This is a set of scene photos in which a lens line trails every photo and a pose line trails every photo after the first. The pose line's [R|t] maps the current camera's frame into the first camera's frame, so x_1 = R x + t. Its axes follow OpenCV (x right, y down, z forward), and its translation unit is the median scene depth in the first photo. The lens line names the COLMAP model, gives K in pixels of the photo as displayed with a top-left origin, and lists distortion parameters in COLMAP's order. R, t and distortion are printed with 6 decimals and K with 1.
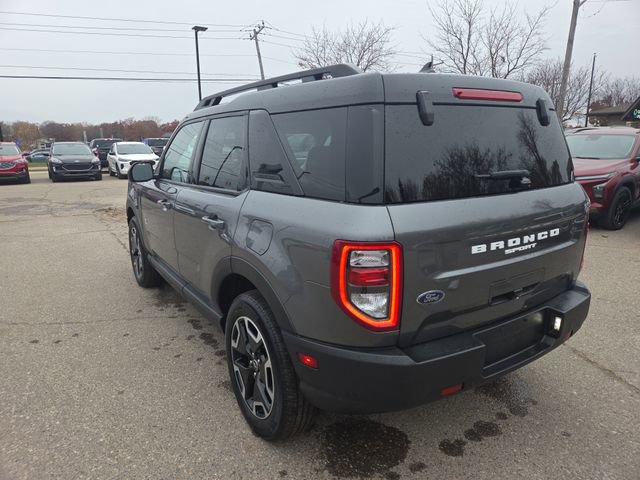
lens RADIAL K [[429.4, 0, 320.4], [0, 429.4, 241.6], [0, 0, 1]] dist [0.053016, -0.019565]
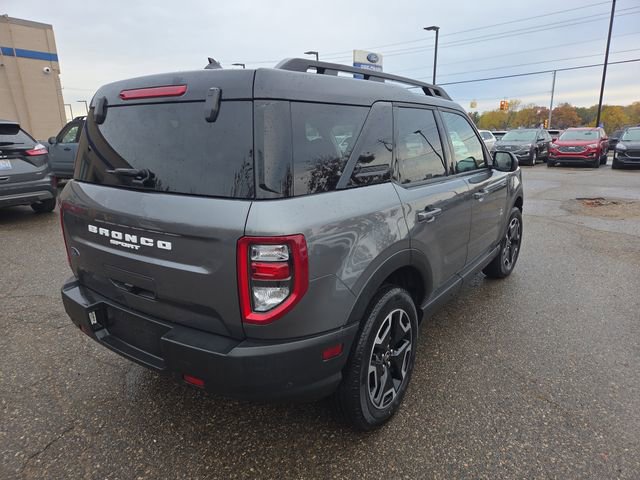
lens RADIAL K [[429.4, 0, 326.6], [0, 429.4, 239.8], [0, 0, 1]] dist [0.053016, -0.019565]
pose [[0.368955, 0.230820, -0.900330, 1.596036], [-0.204537, 0.965090, 0.163604, -0.266496], [0.906663, 0.123788, 0.403286, 1.044538]]
